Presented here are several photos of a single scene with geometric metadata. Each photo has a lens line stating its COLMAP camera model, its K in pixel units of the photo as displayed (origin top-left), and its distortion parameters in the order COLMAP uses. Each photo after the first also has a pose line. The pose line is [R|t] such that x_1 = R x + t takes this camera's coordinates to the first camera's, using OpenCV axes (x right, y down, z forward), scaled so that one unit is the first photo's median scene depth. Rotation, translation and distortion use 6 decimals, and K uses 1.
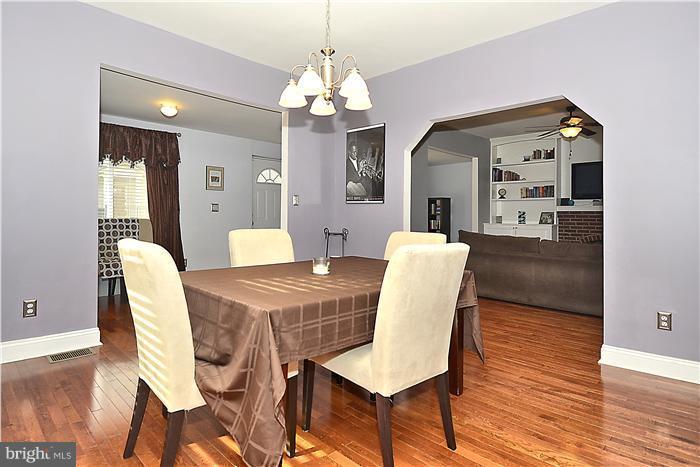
lens RADIAL K [[387.2, 0, 352.8], [0, 387.2, 225.8], [0, 0, 1]] dist [0.003449, 0.000216]
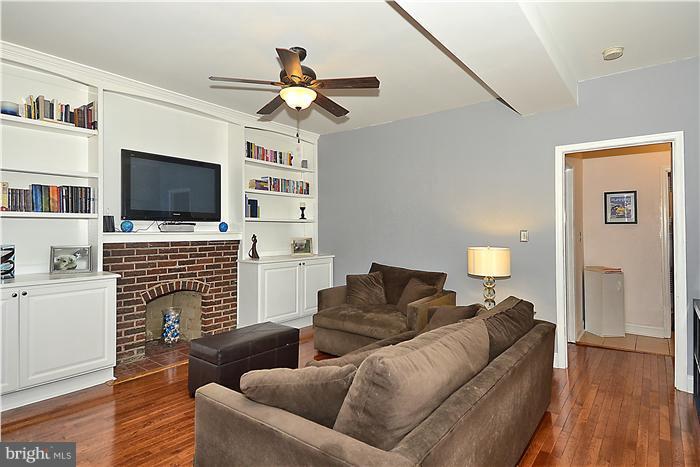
lens RADIAL K [[387.2, 0, 352.8], [0, 387.2, 225.8], [0, 0, 1]] dist [0.003449, 0.000216]
pose [[-0.134092, 0.002500, 0.990966, 0.021455], [0.028135, 0.999603, 0.001285, -0.051122], [-0.990569, 0.028053, -0.134110, 0.760551]]
